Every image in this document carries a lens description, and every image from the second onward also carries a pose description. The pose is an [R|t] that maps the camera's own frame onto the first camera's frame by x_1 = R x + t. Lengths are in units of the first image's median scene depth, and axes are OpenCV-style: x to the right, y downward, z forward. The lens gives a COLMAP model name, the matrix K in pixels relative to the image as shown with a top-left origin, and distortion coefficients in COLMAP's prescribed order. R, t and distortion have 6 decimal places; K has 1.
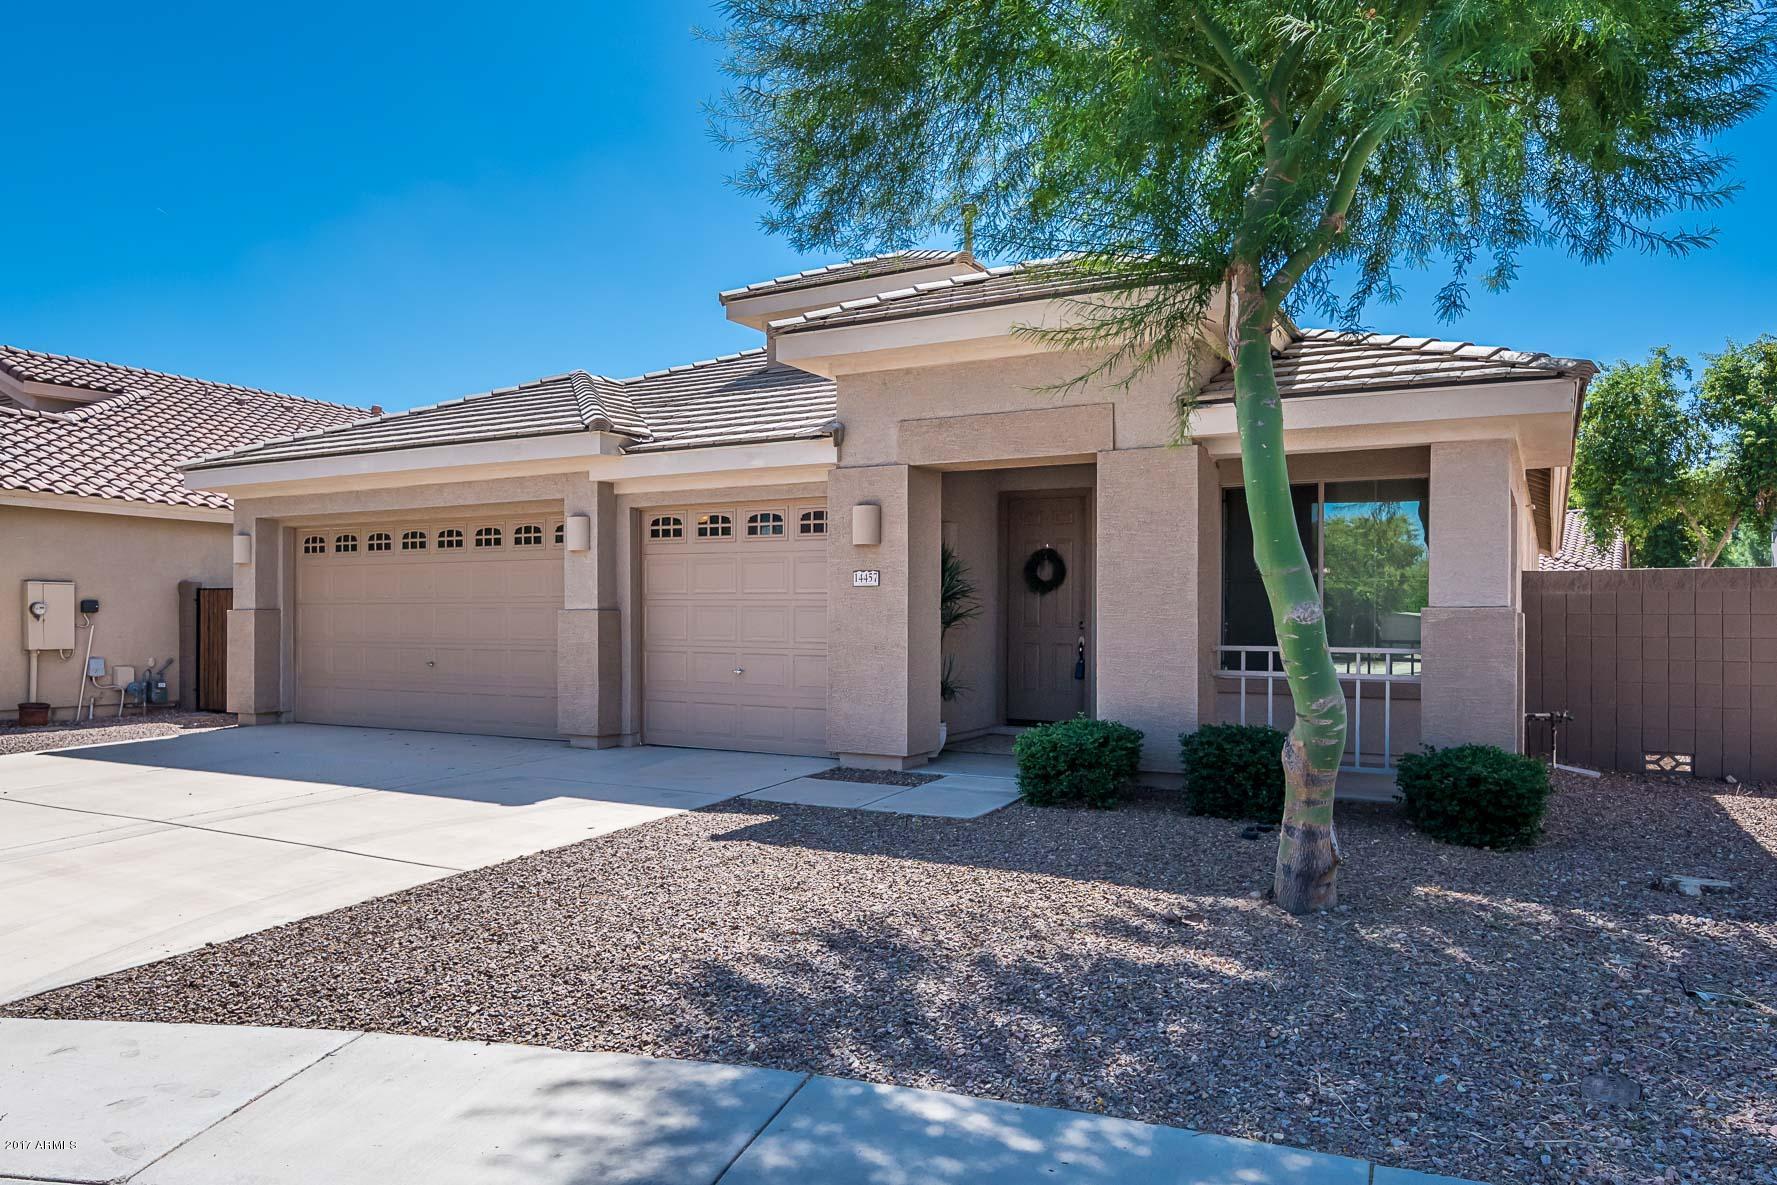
lens RADIAL K [[1182.1, 0, 875.1], [0, 1182.1, 605.2], [0, 0, 1]] dist [0.009230, -0.001078]
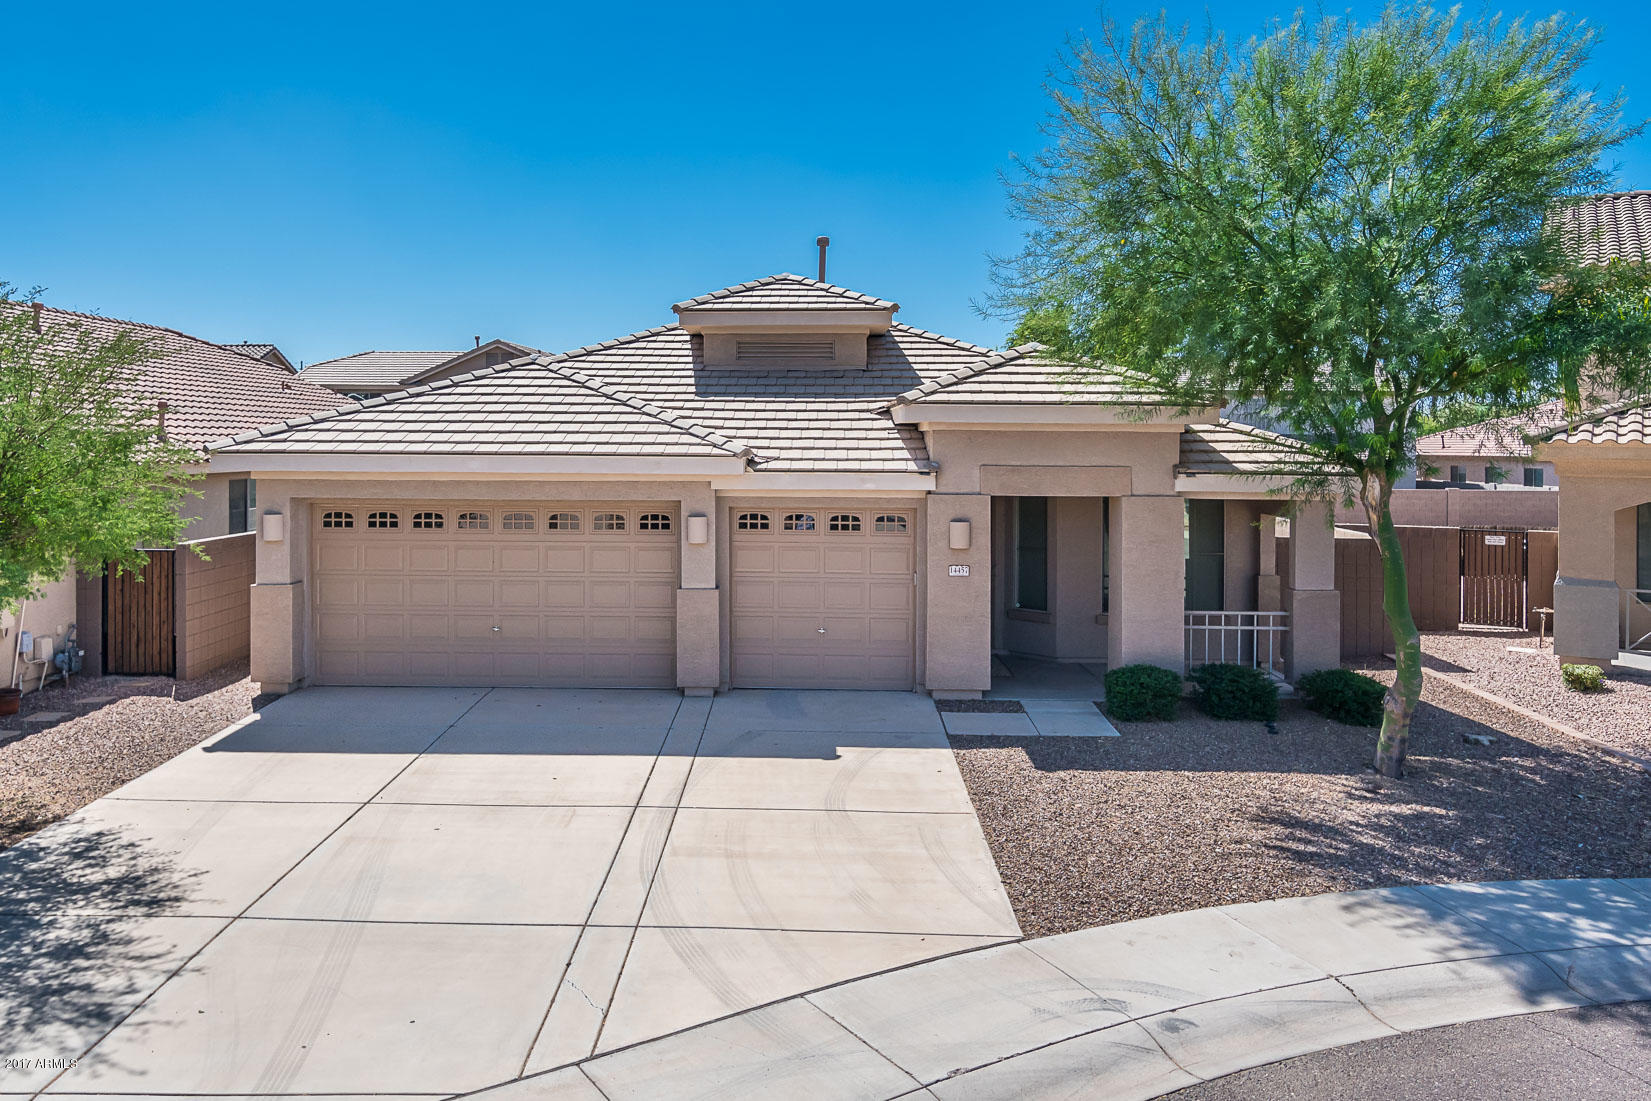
lens RADIAL K [[1167.8, 0, 777.8], [0, 1167.8, 419.7], [0, 0, 1]] dist [-0.006240, 0.012249]
pose [[0.886134, 0.011125, 0.463296, -0.882432], [-0.007534, 0.999926, -0.009601, -0.194643], [-0.463368, 0.005017, 0.886152, -0.186904]]
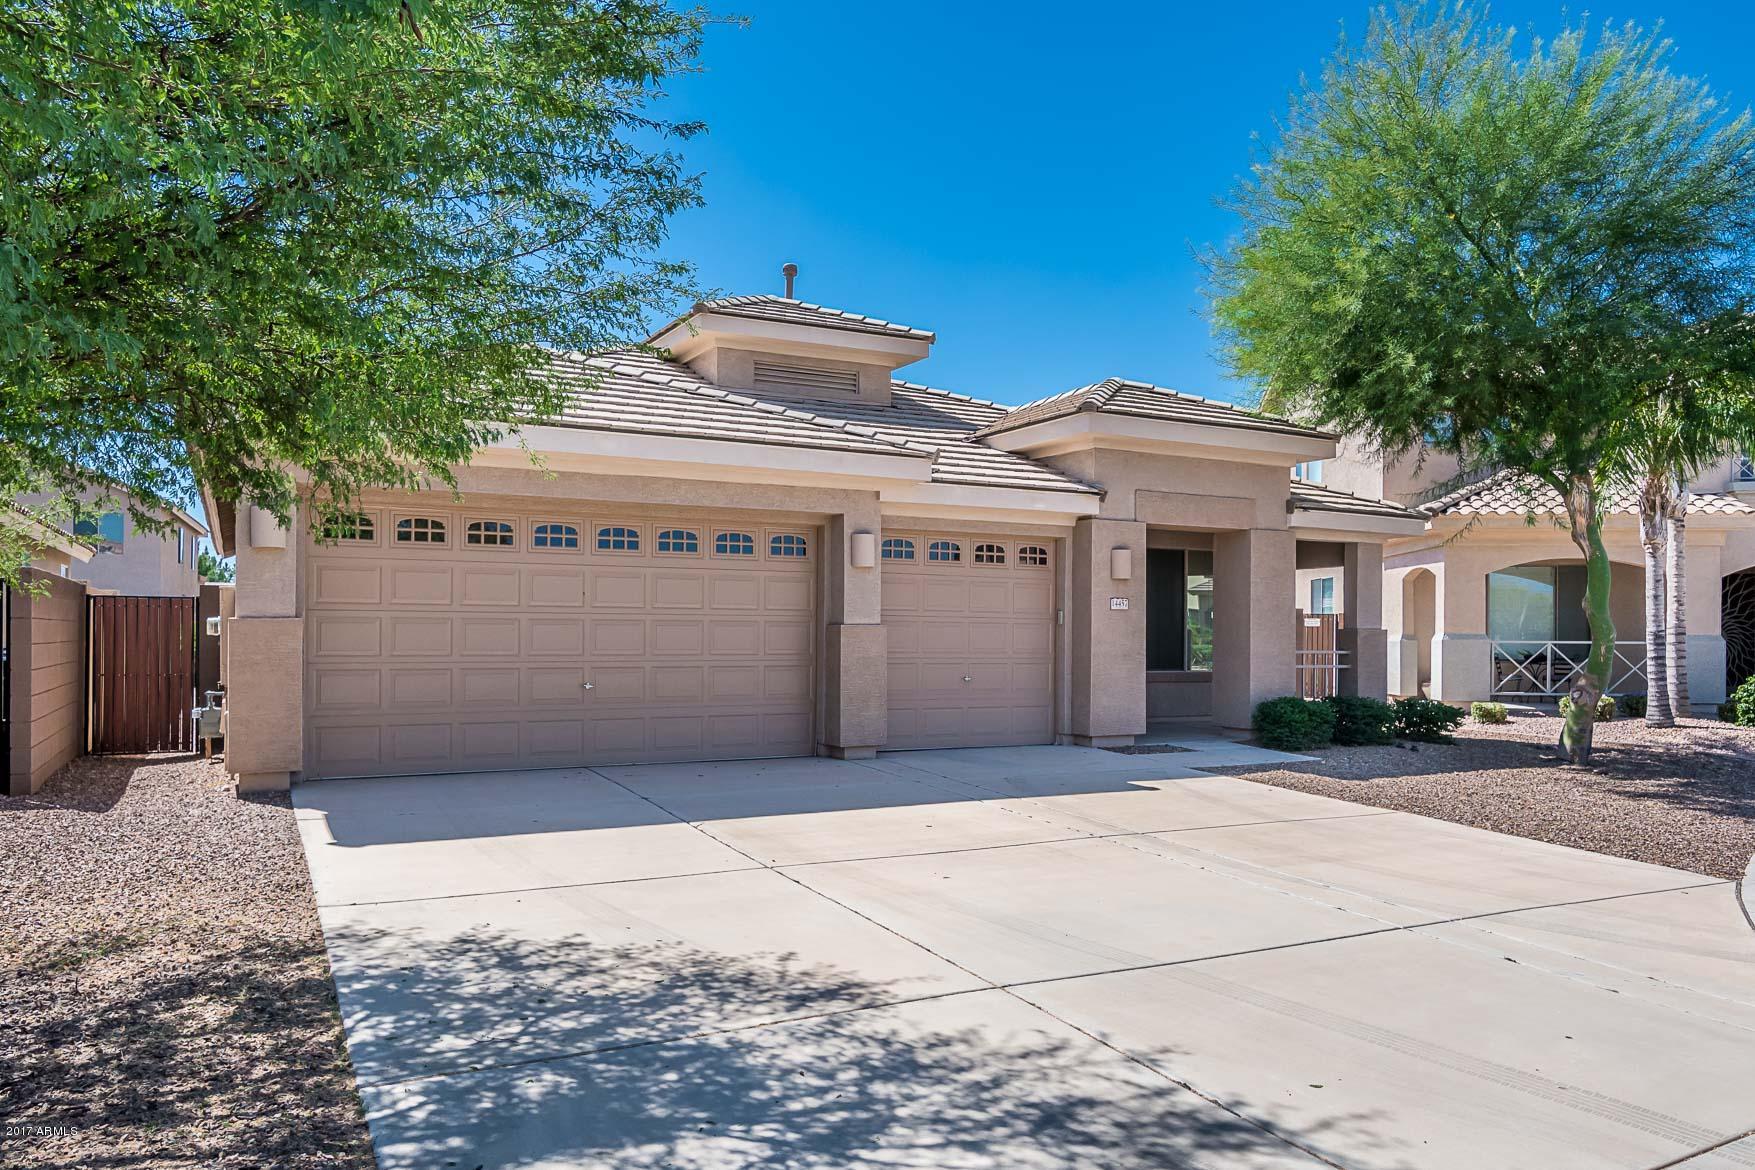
lens RADIAL K [[1167.5, 0, 823.7], [0, 1167.5, 622.3], [0, 0, 1]] dist [0.009230, -0.001078]
pose [[0.567695, 0.009282, 0.823187, -1.281868], [-0.012185, 0.999922, -0.002872, 0.006112], [-0.823149, -0.008400, 0.567763, 0.522879]]
